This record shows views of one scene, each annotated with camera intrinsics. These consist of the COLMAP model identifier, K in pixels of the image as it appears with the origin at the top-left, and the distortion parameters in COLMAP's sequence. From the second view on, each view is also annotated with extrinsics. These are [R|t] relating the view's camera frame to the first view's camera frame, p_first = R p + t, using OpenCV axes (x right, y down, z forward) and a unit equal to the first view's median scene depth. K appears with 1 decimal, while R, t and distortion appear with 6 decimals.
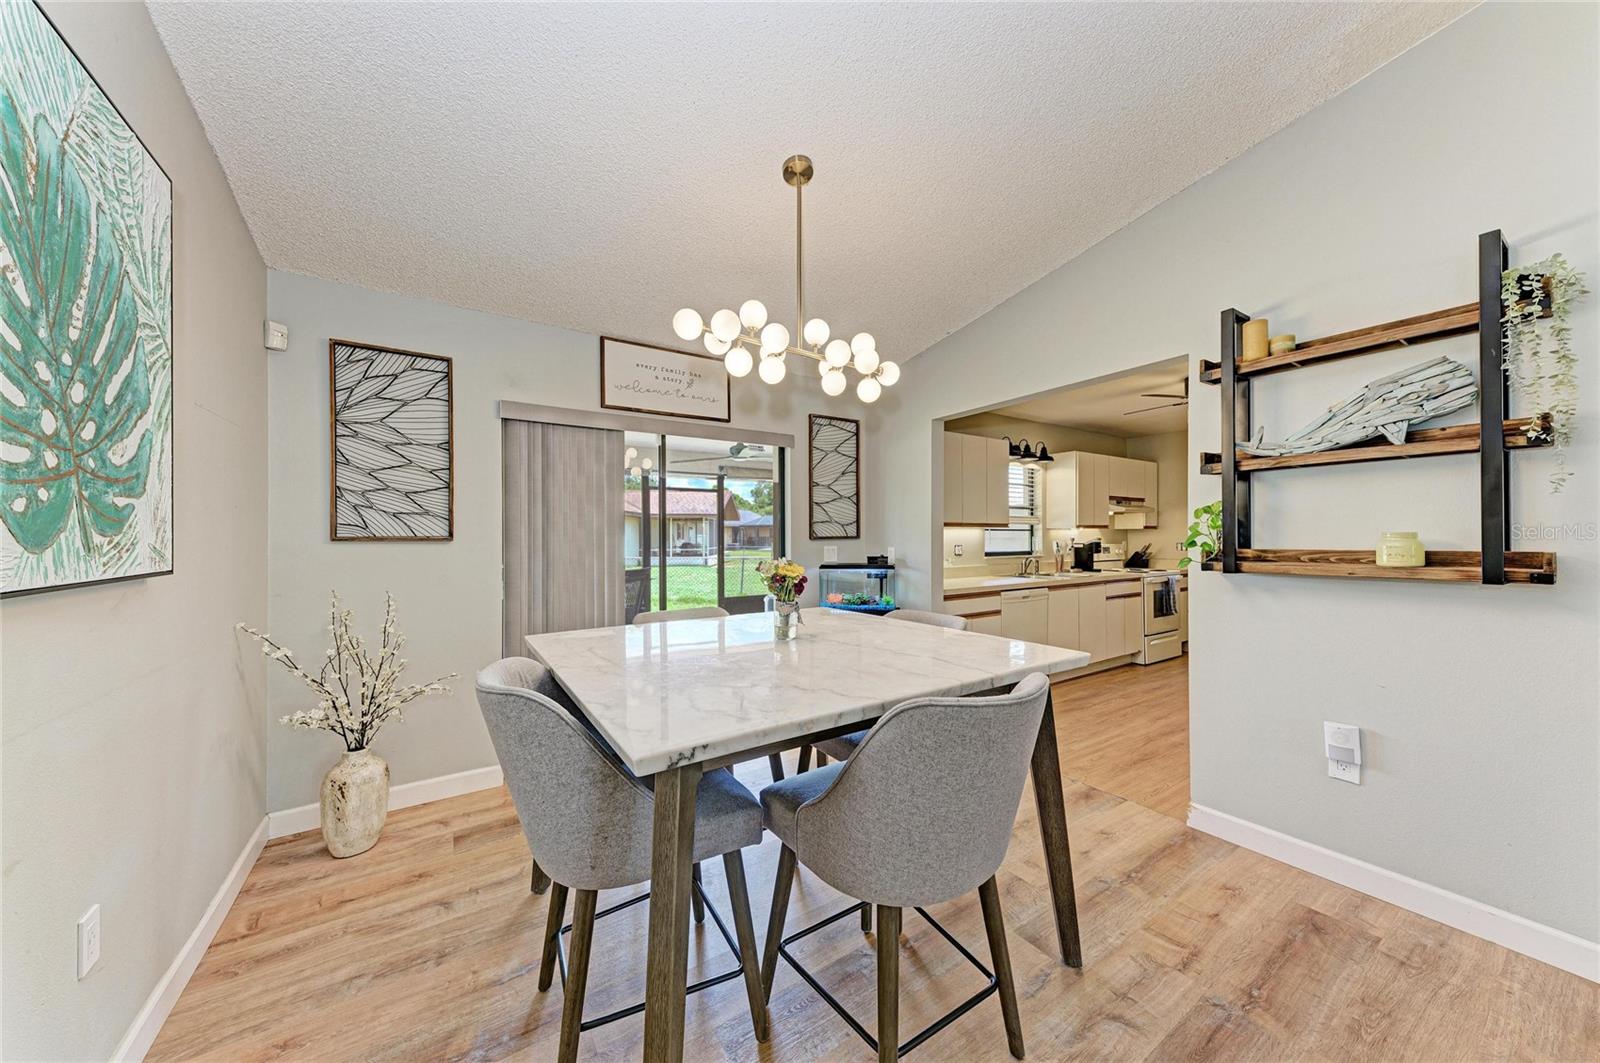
lens RADIAL K [[538.2, 0, 801.1], [0, 538.2, 534.4], [0, 0, 1]] dist [0.018485, -0.003974]
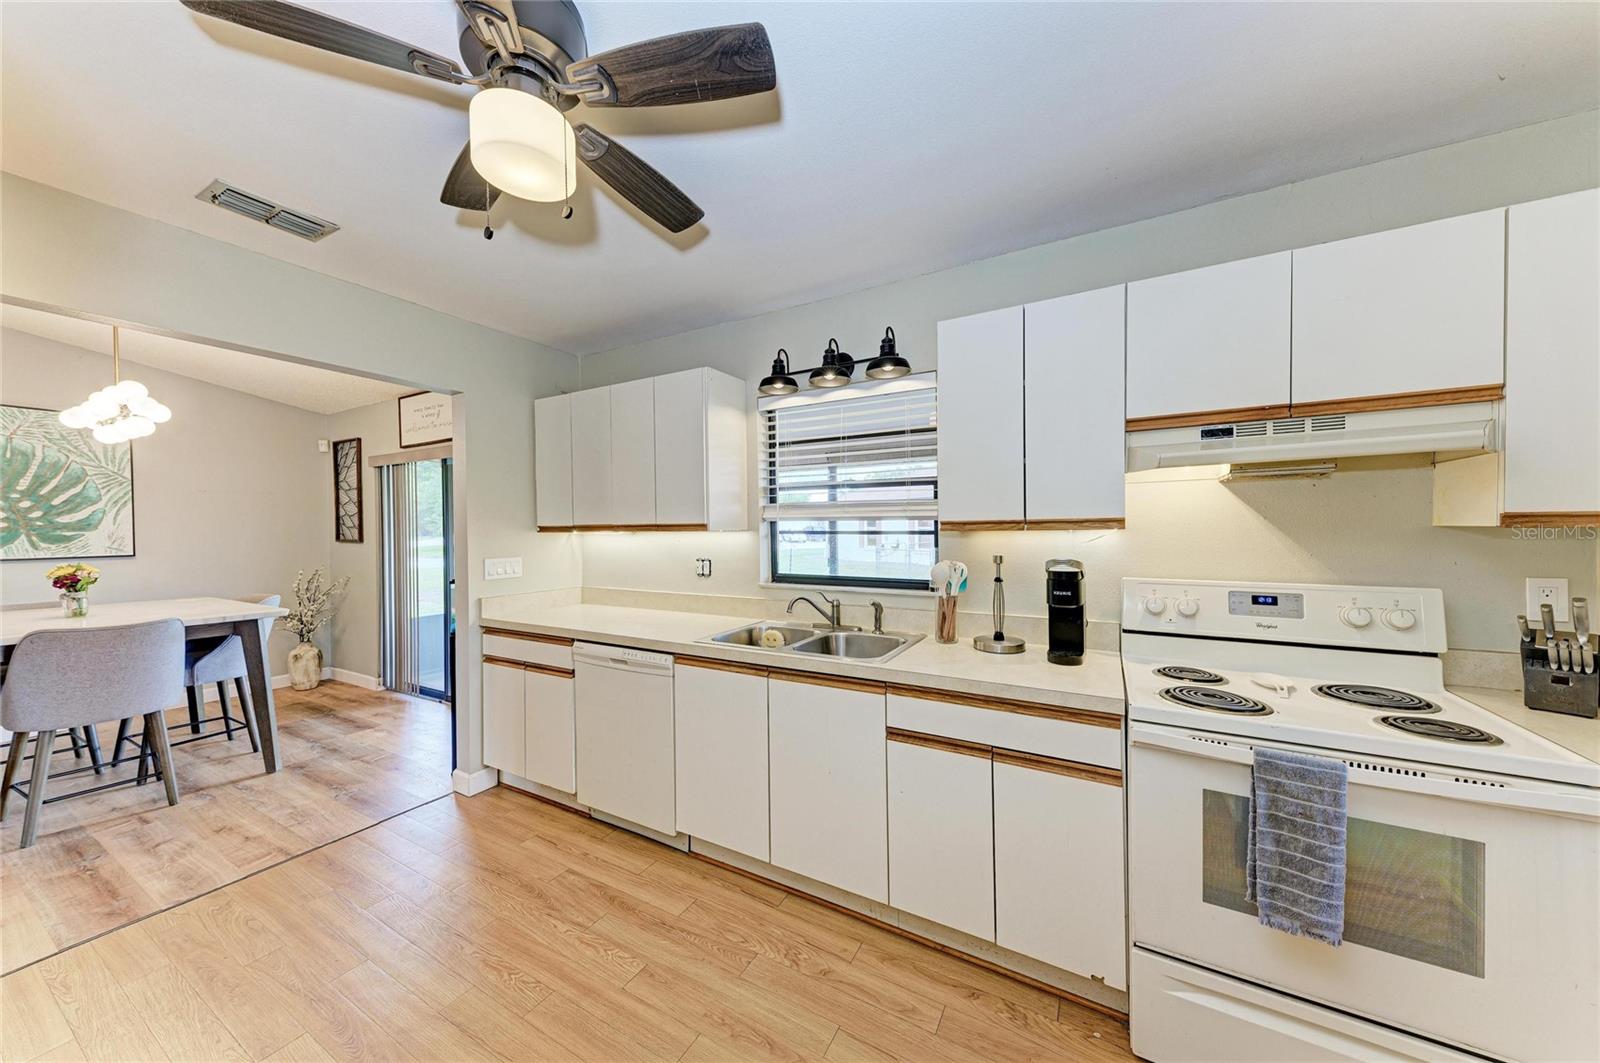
lens RADIAL K [[538.2, 0, 801.1], [0, 538.2, 534.4], [0, 0, 1]] dist [0.018485, -0.003974]
pose [[0.456331, 0.010870, -0.889744, 1.588705], [0.009004, 0.999818, 0.016833, -0.030828], [0.889764, -0.015693, 0.456150, 1.484016]]
